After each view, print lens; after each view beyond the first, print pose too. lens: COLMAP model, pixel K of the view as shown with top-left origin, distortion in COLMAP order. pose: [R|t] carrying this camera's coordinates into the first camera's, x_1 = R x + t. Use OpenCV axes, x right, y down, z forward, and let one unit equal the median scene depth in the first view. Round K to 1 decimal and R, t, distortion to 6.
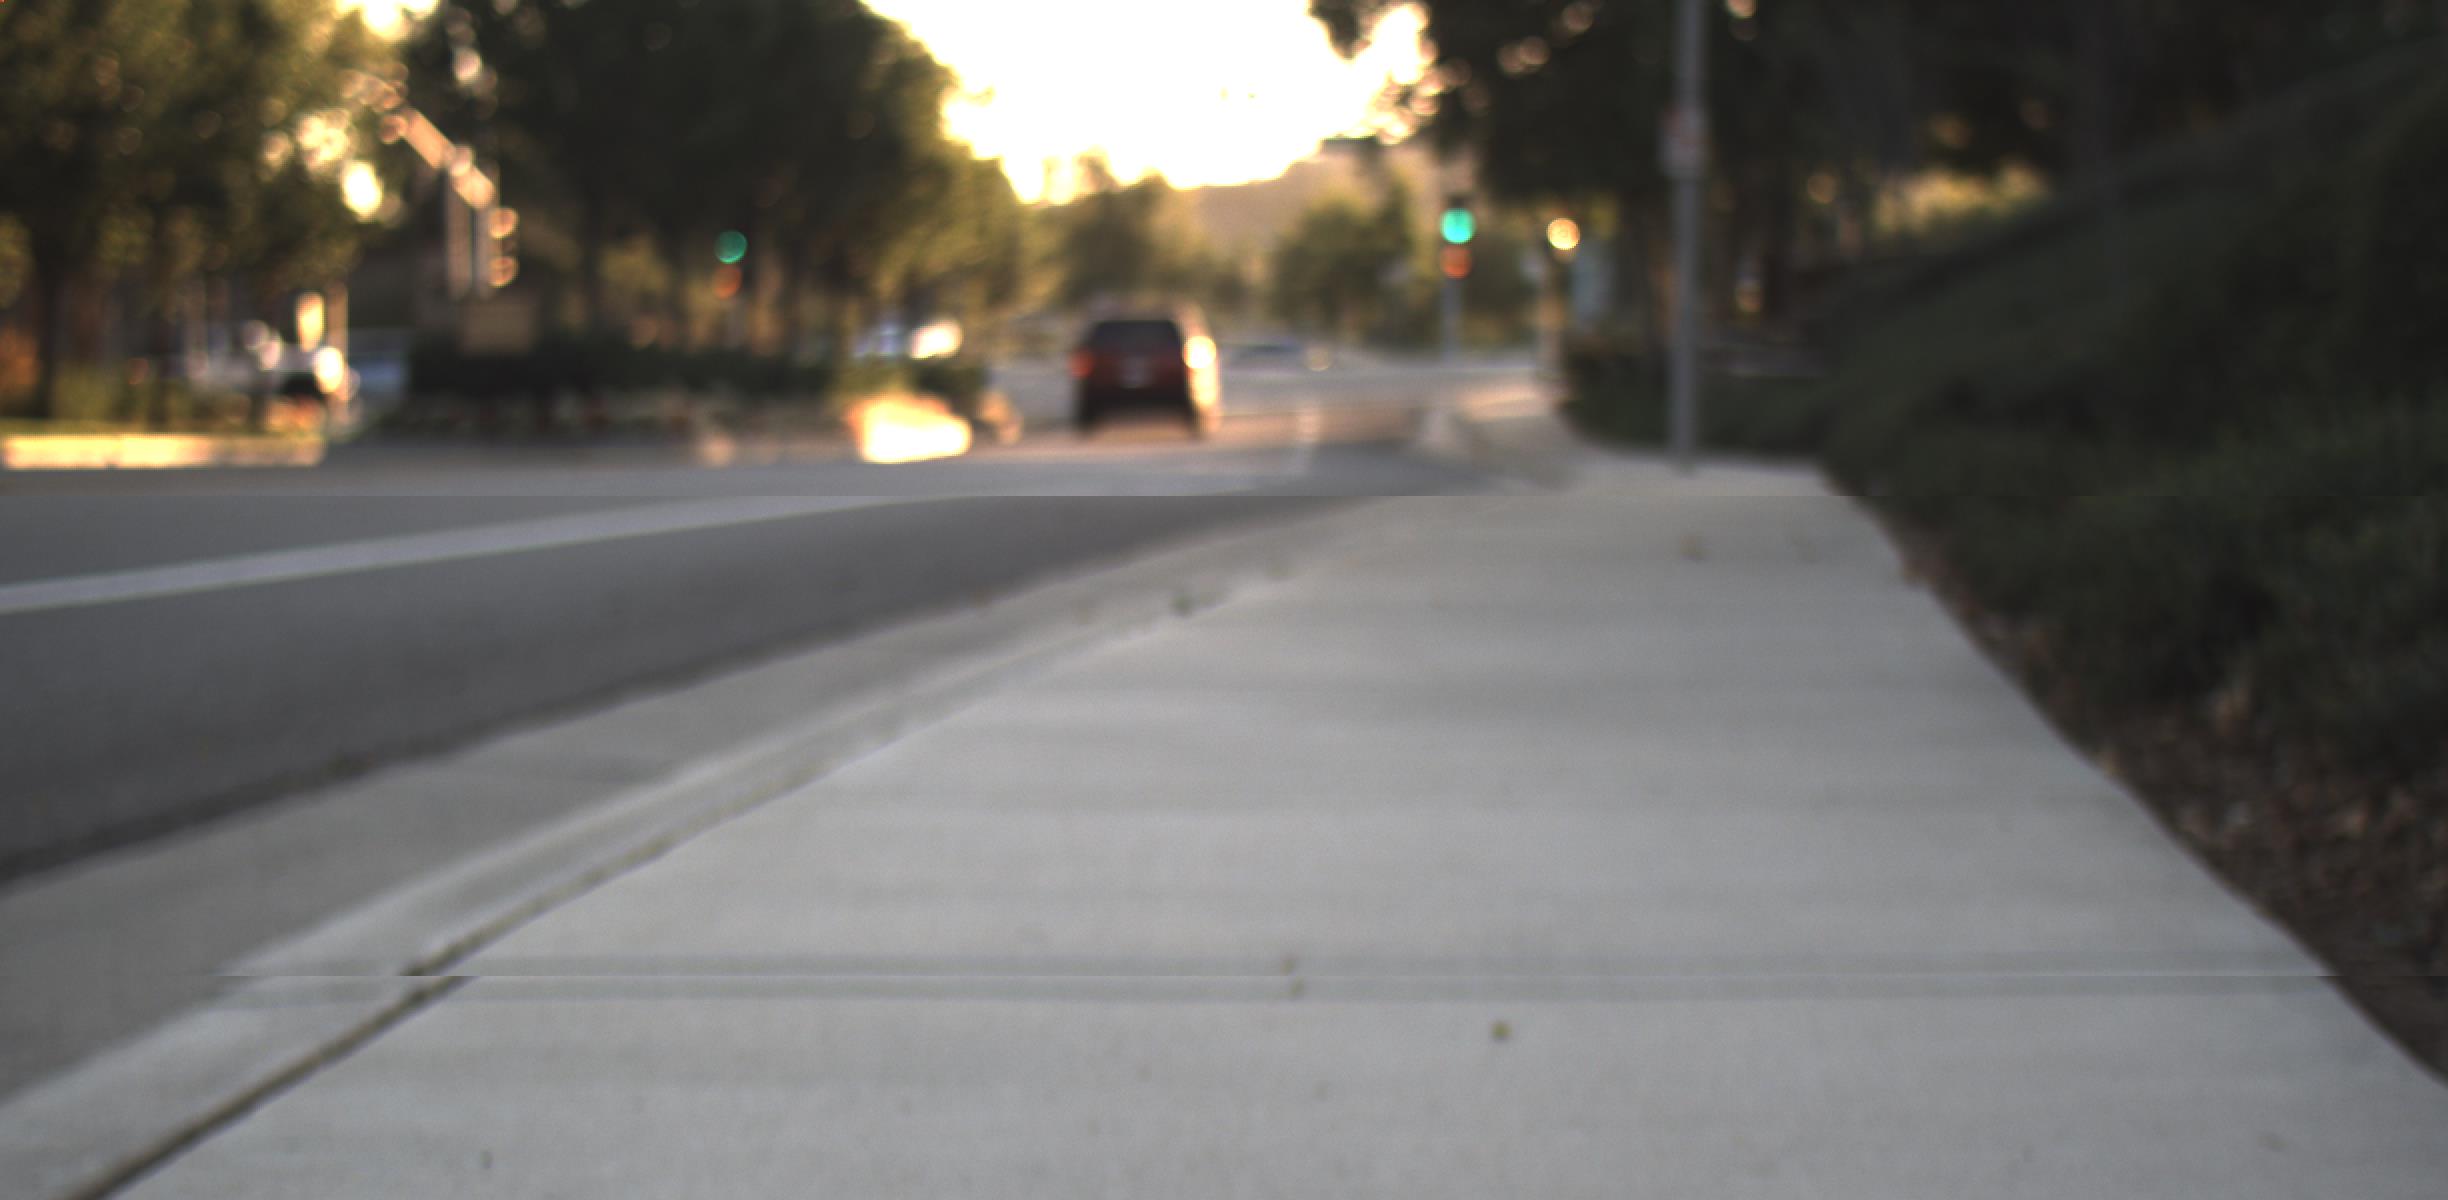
lens RADIAL K [[11312.2, 0, 1211.7], [0, 11312.2, 593.6], [0, 0, 1]] dist [1.248321, 0.000000]
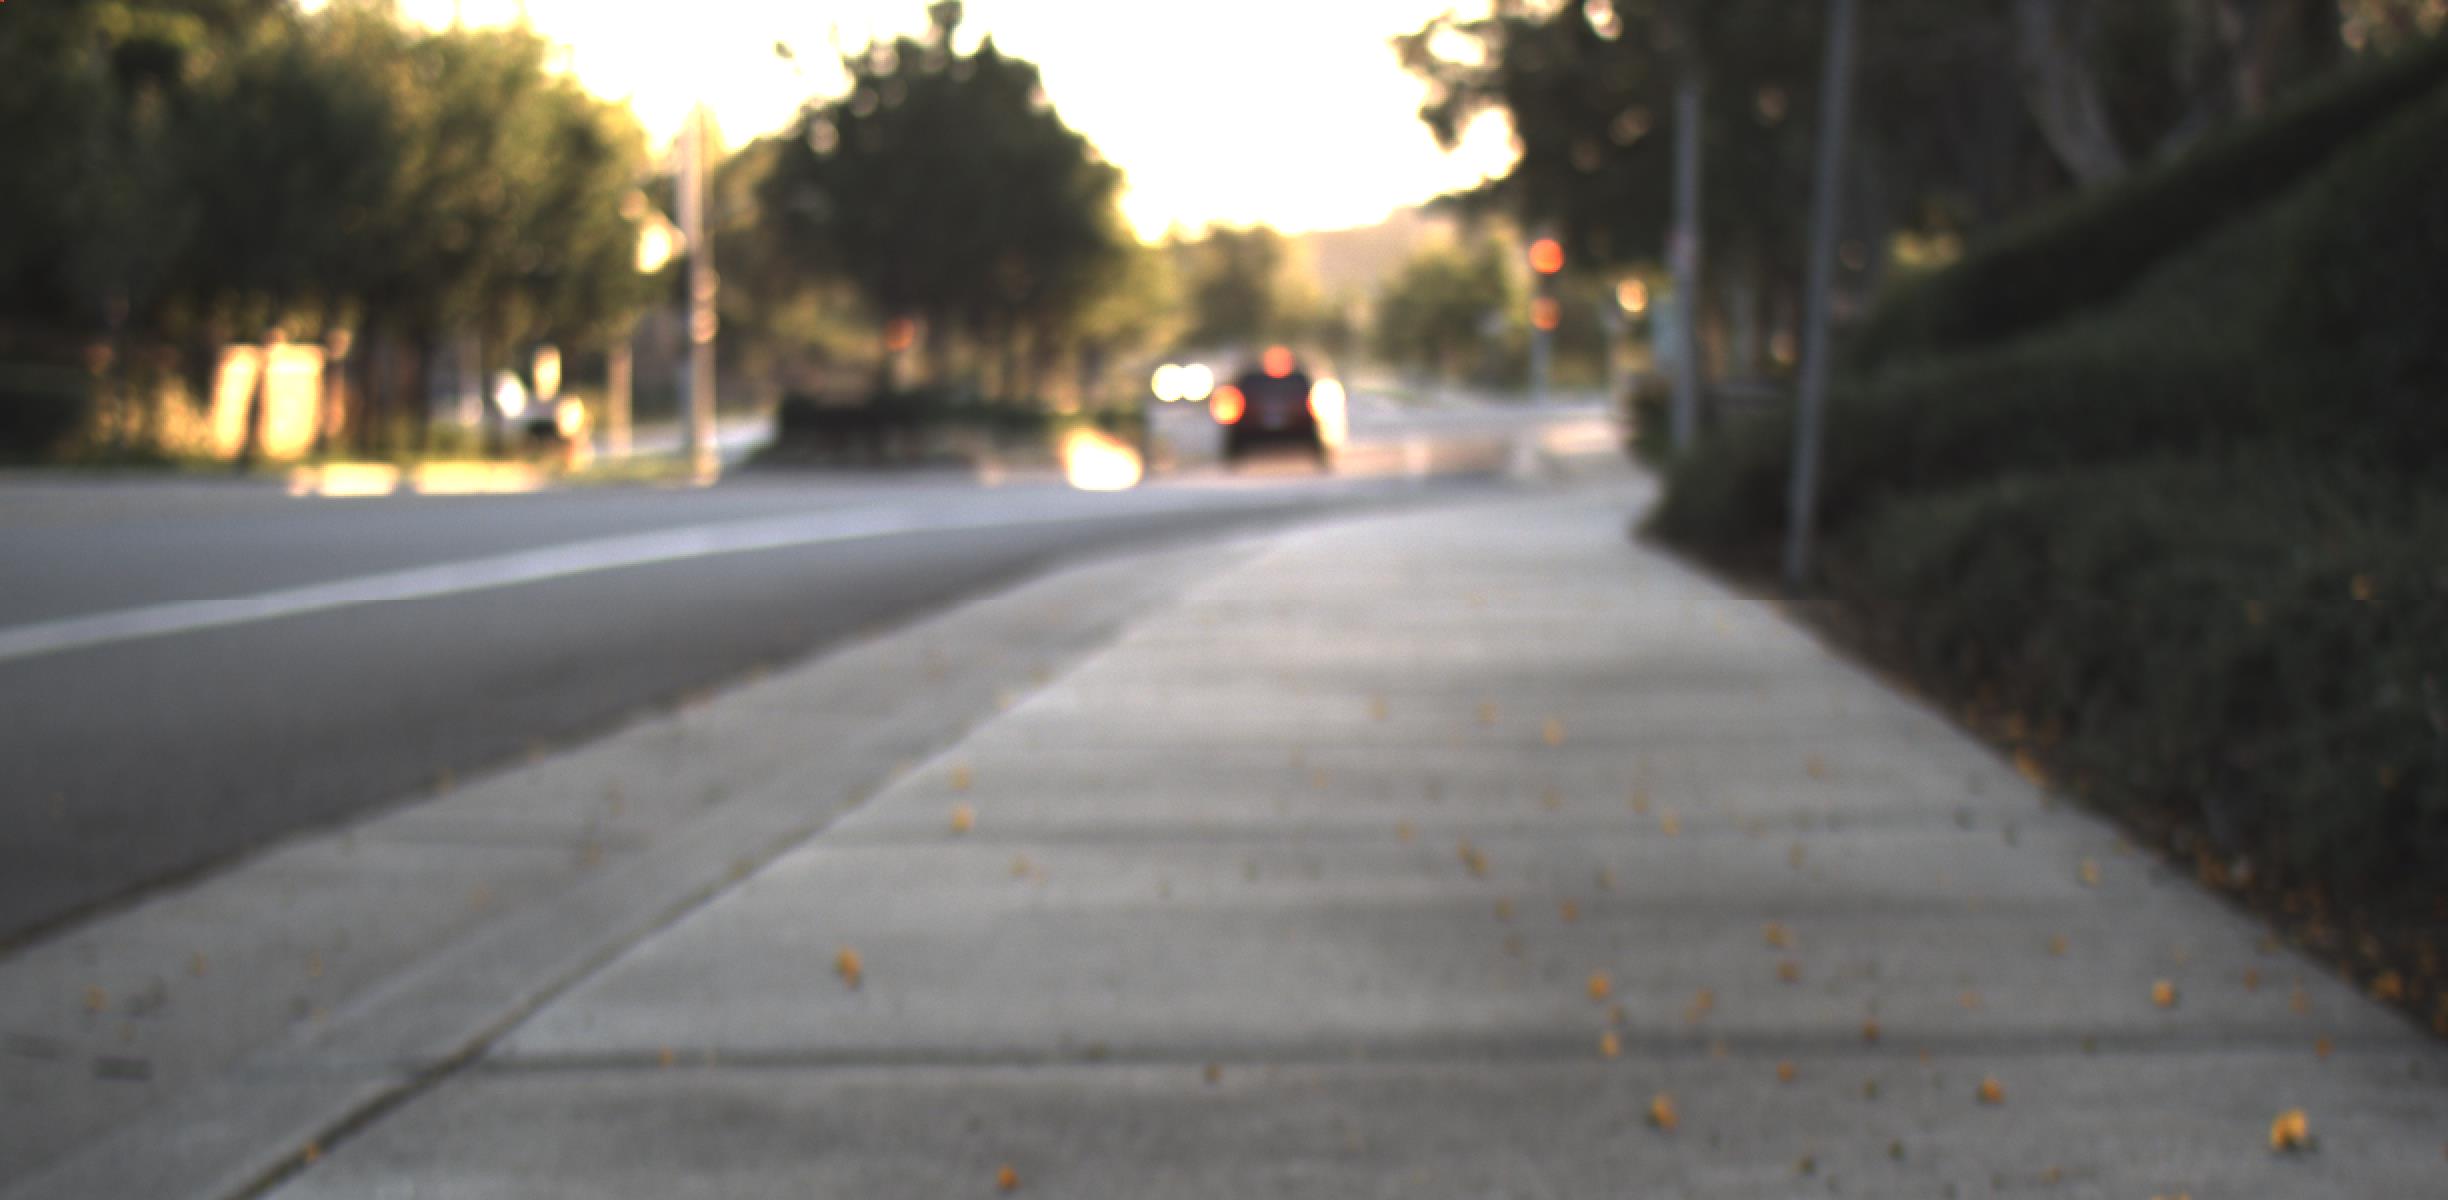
lens RADIAL K [[11318.7, 0, 1235.1], [0, 11318.7, 600.7], [0, 0, 1]] dist [1.276192, 0.000000]
pose [[0.999967, -0.004350, -0.006930, -0.002532], [0.004330, 0.999986, -0.002895, 0.003780], [0.006943, 0.002865, 0.999972, -0.206898]]
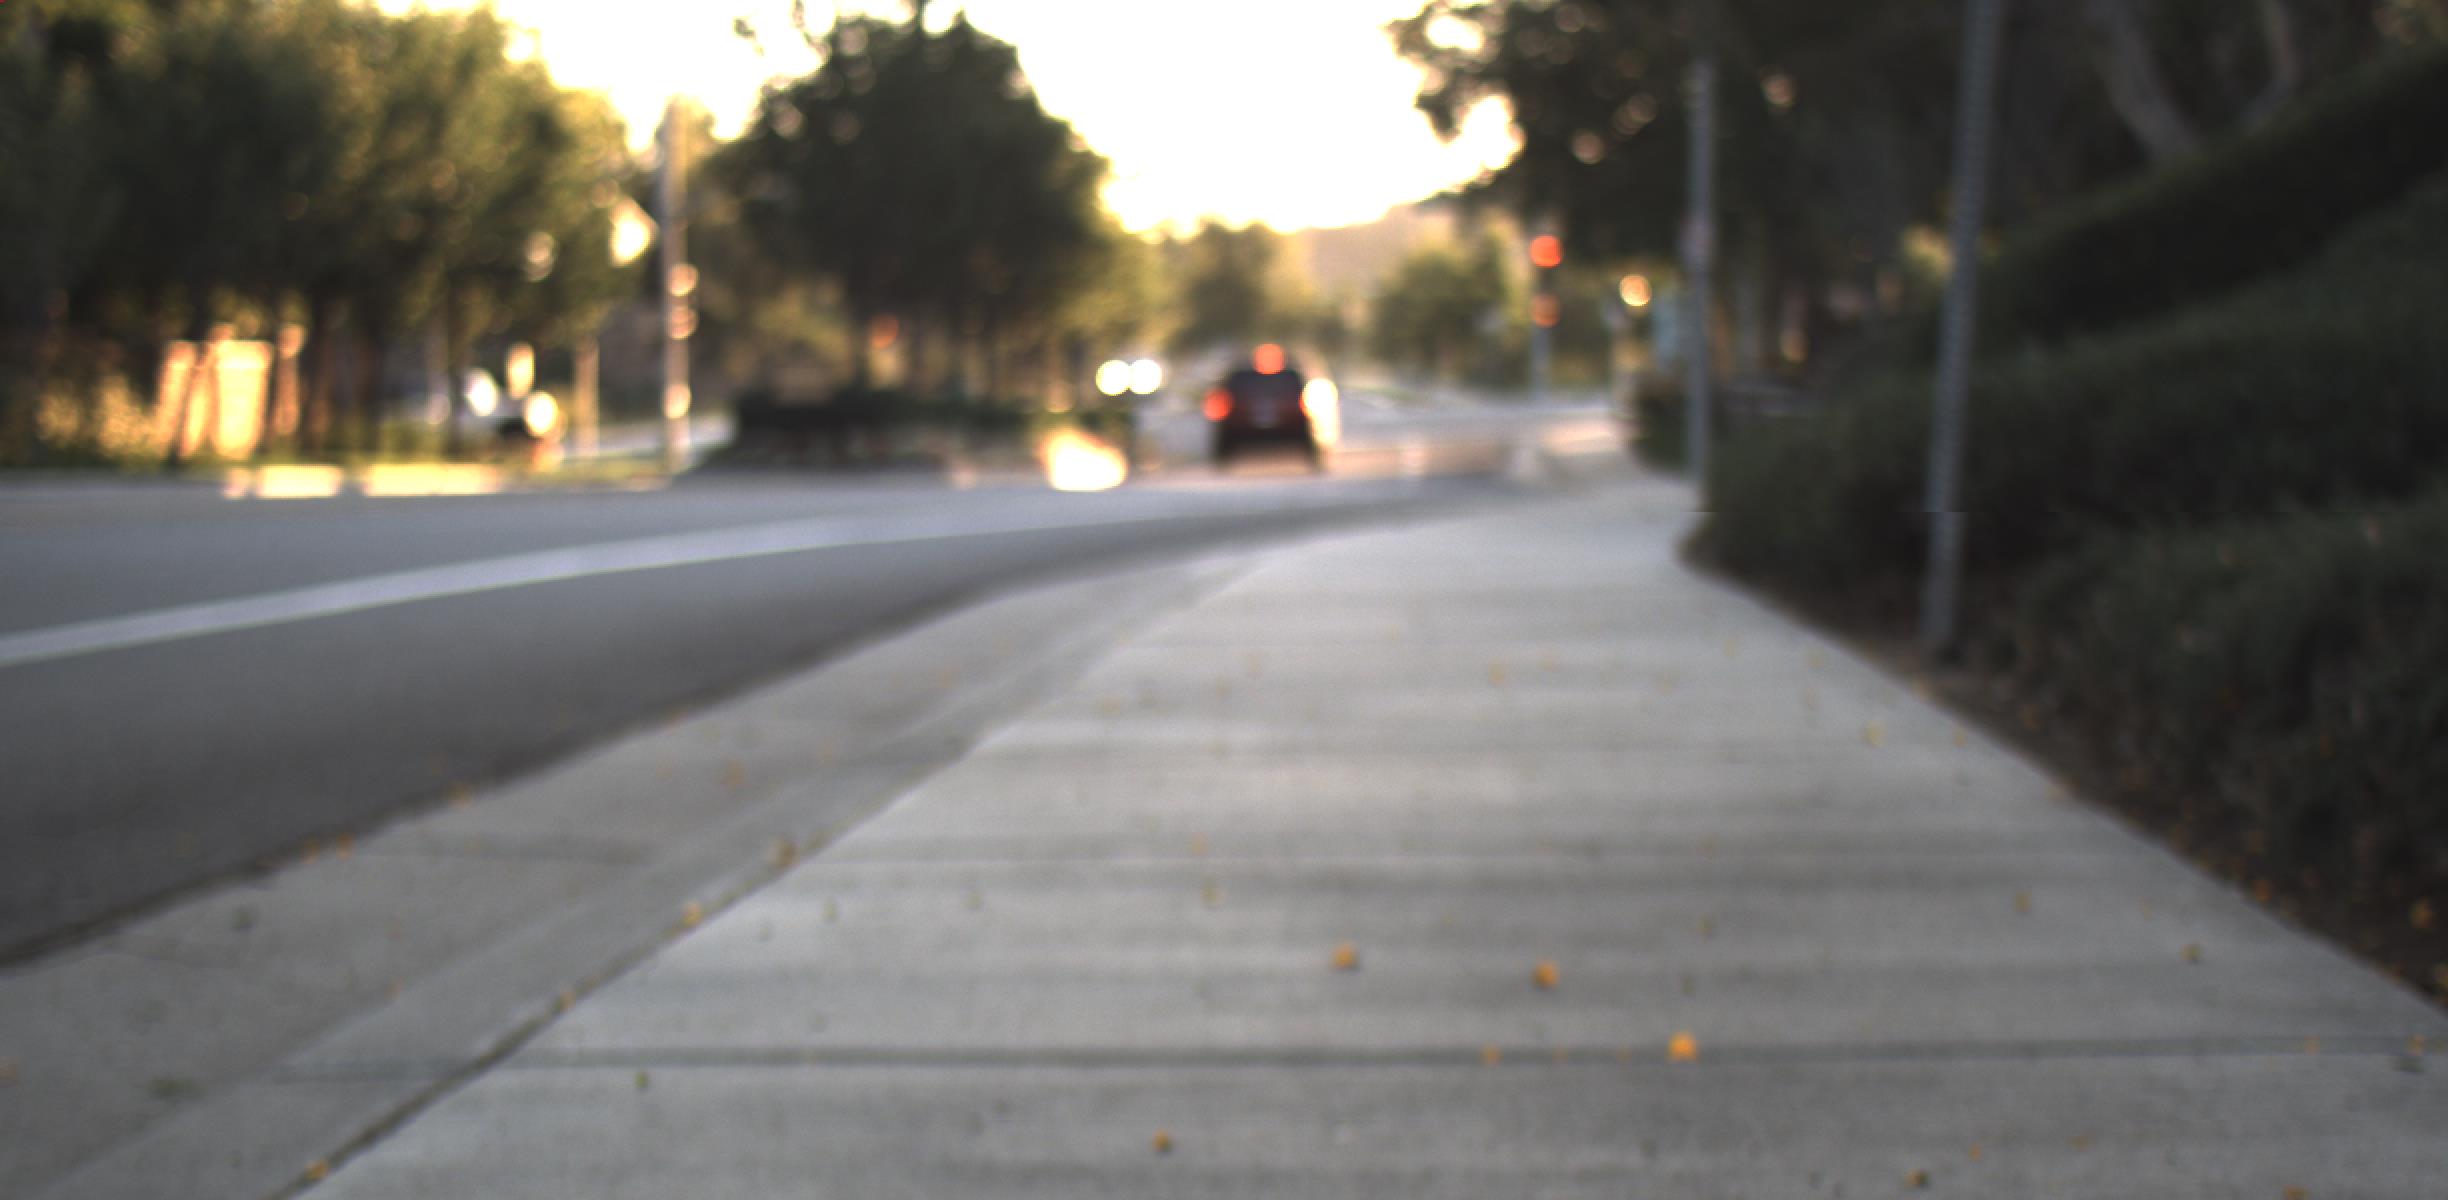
lens RADIAL K [[11312.2, 0, 1223.6], [0, 11312.2, 608.8], [0, 0, 1]] dist [1.248321, 0.000000]
pose [[0.999965, -0.003495, -0.007595, -0.002190], [0.003479, 0.999992, -0.002101, 0.002966], [0.007602, 0.002075, 0.999969, -0.164306]]
